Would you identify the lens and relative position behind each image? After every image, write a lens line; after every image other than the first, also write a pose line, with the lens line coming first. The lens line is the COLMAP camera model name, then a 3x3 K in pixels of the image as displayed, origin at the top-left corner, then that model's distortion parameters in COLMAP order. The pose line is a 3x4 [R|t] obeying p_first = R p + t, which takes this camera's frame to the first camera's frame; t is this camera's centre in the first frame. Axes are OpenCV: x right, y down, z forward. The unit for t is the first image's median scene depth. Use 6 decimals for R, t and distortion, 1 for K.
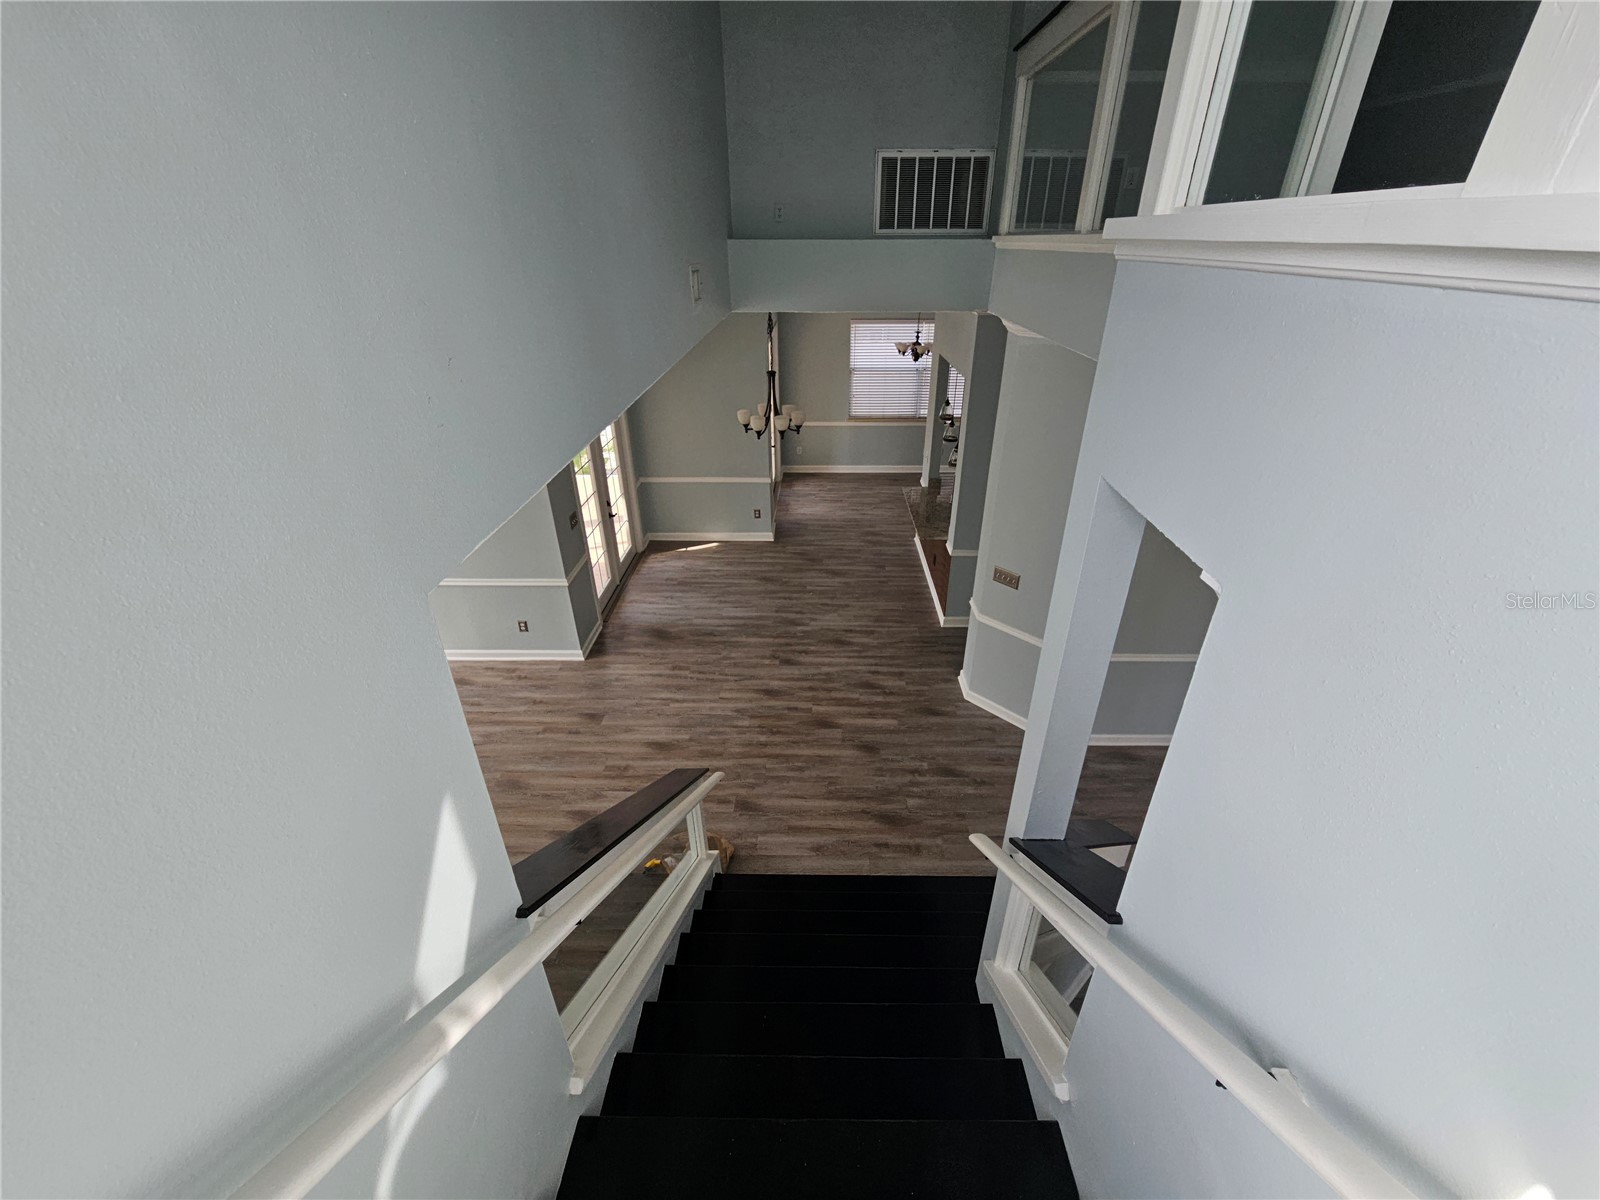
lens RADIAL K [[664.5, 0, 811.4], [0, 664.5, 592.2], [0, 0, 1]] dist [0.001279, 0.000010]
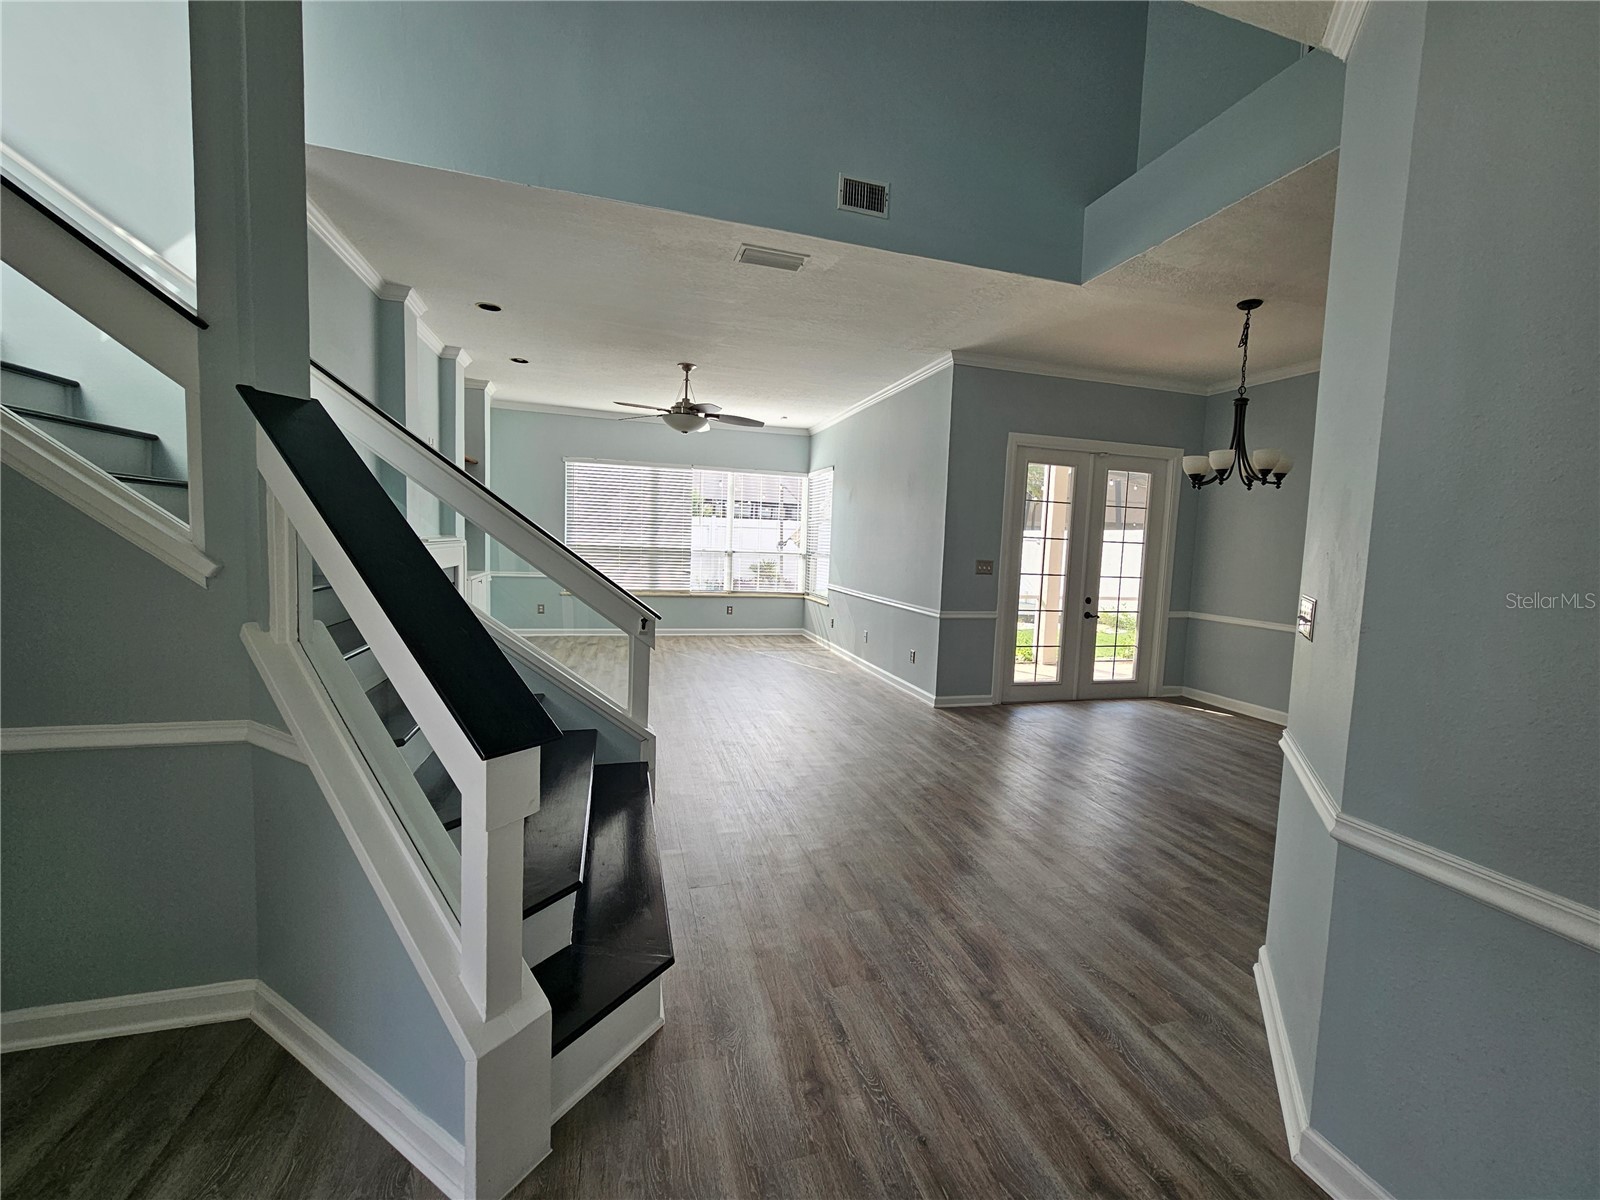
lens RADIAL K [[658.9, 0, 815.6], [0, 658.9, 592.6], [0, 0, 1]] dist [-0.000114, -0.000012]
pose [[0.301729, 0.085839, -0.949522, 0.472909], [-0.485884, 0.870741, -0.075682, 0.112949], [0.820291, 0.484192, 0.304435, 0.510125]]
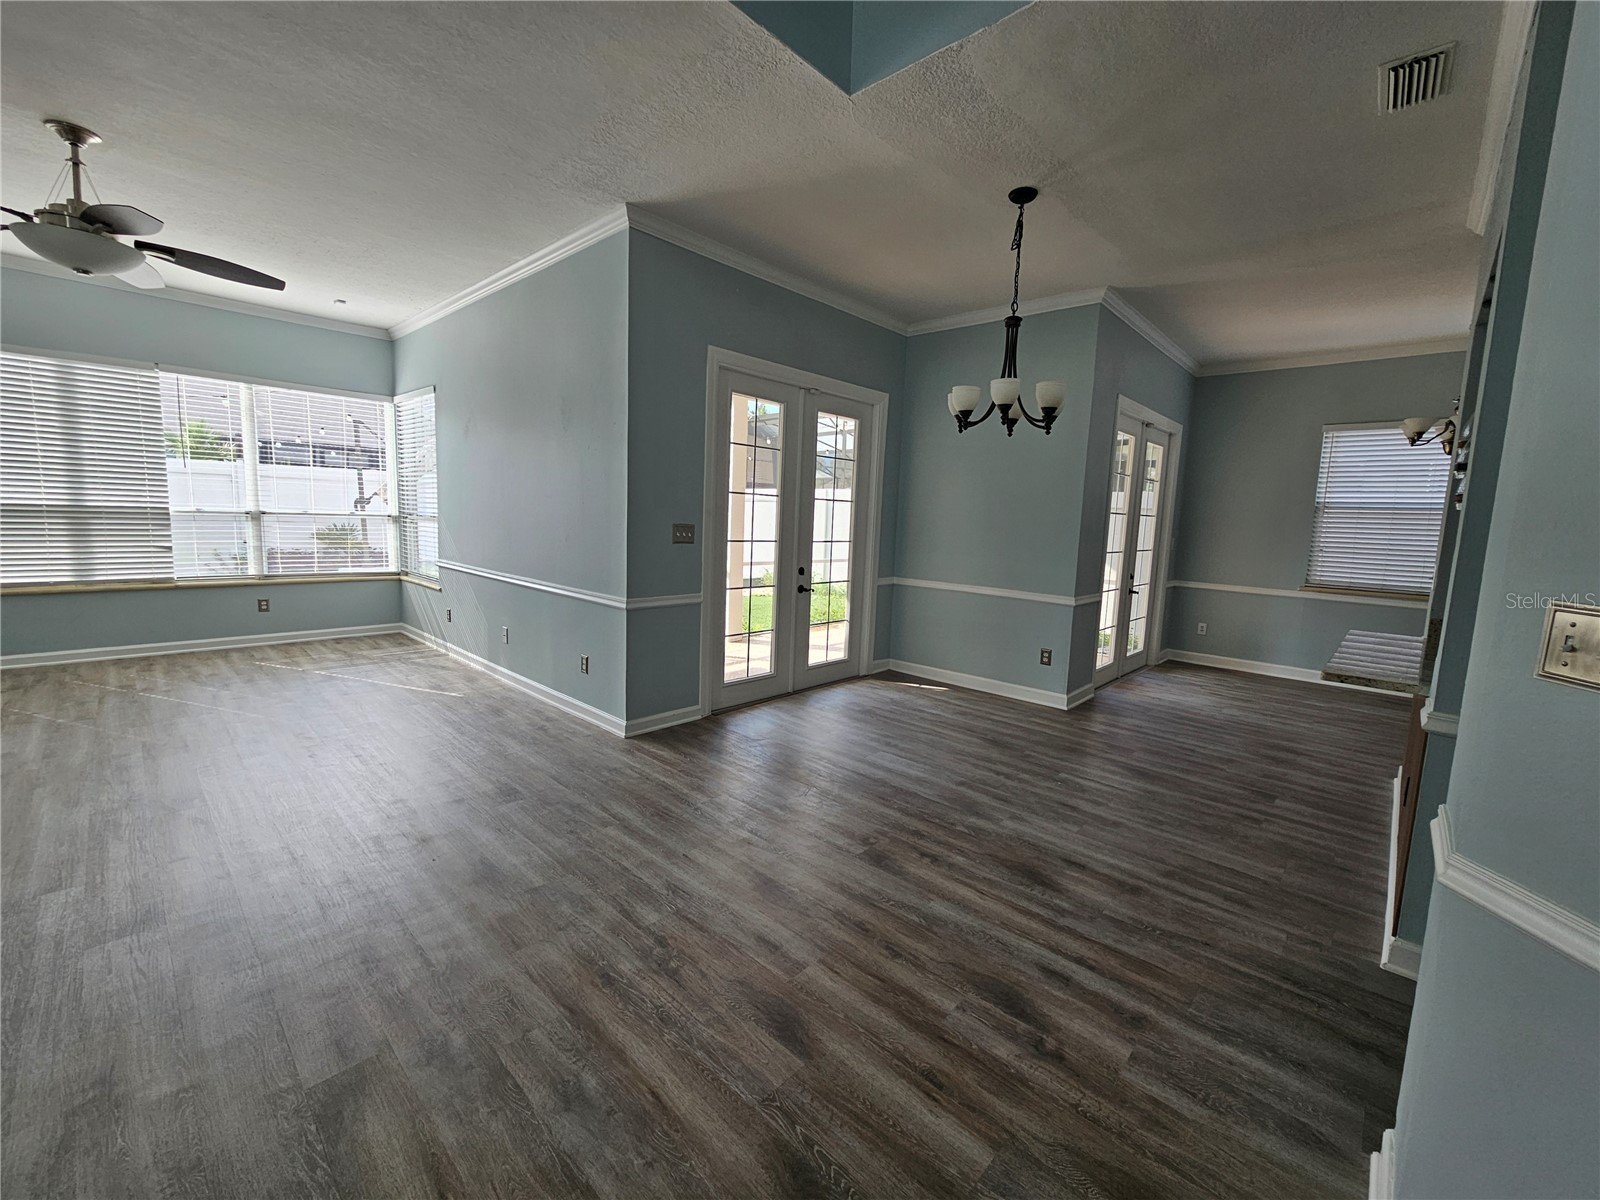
lens RADIAL K [[655.9, 0, 809.1], [0, 655.9, 592.4], [0, 0, 1]] dist [0.000956, -0.000235]
pose [[0.742951, 0.107235, -0.660700, 0.197813], [-0.351138, 0.902794, -0.248323, 0.070227], [0.569848, 0.416489, 0.708386, 0.597060]]
